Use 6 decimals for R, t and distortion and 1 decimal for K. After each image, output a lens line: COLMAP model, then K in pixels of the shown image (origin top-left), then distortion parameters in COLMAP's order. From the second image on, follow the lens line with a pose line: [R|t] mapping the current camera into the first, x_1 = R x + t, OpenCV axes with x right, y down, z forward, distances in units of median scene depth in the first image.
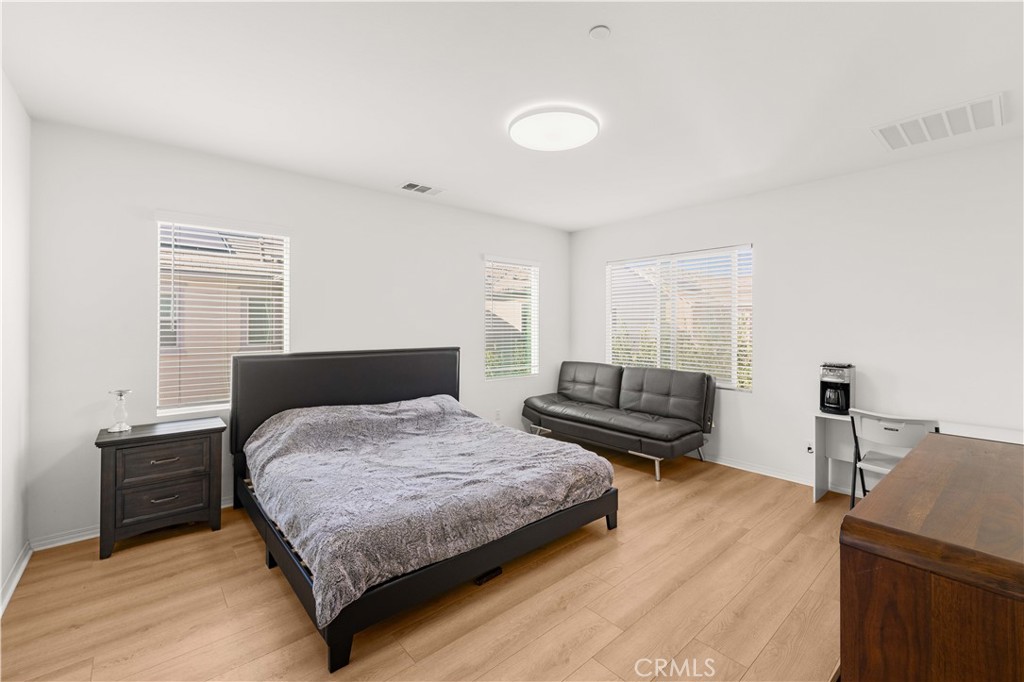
lens RADIAL K [[420.7, 0, 516.7], [0, 420.7, 334.5], [0, 0, 1]] dist [-0.009380, -0.000178]
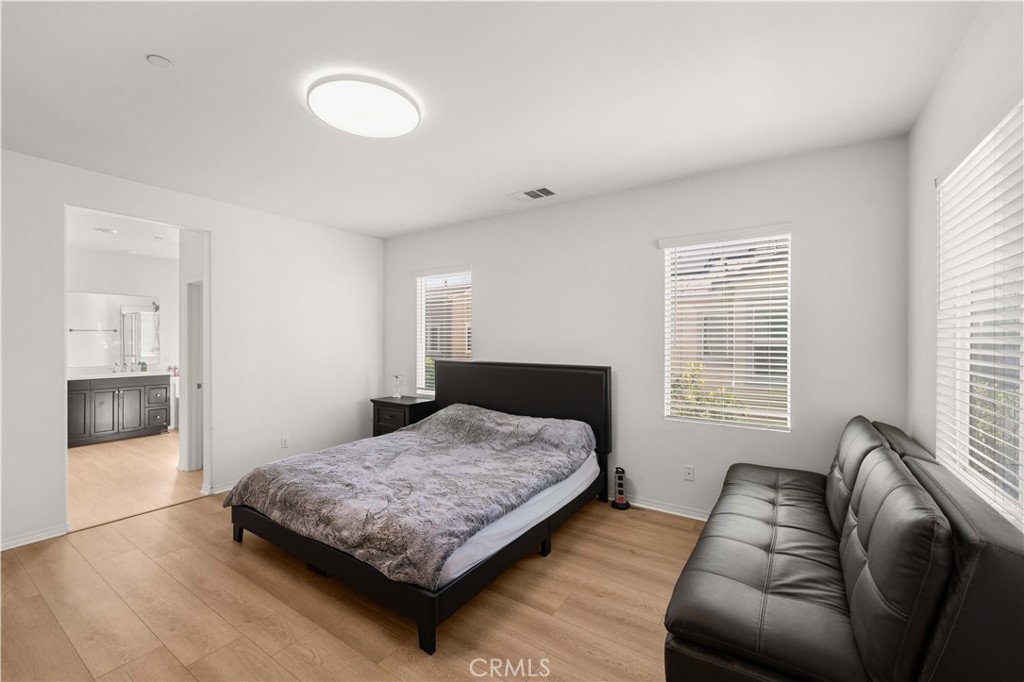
lens RADIAL K [[420.7, 0, 516.5], [0, 420.7, 337.5], [0, 0, 1]] dist [-0.009380, -0.000178]
pose [[0.269909, -0.000491, -0.962886, 0.898524], [-0.020863, 0.999762, -0.006358, -0.025076], [0.962660, 0.021805, 0.269834, 0.956393]]
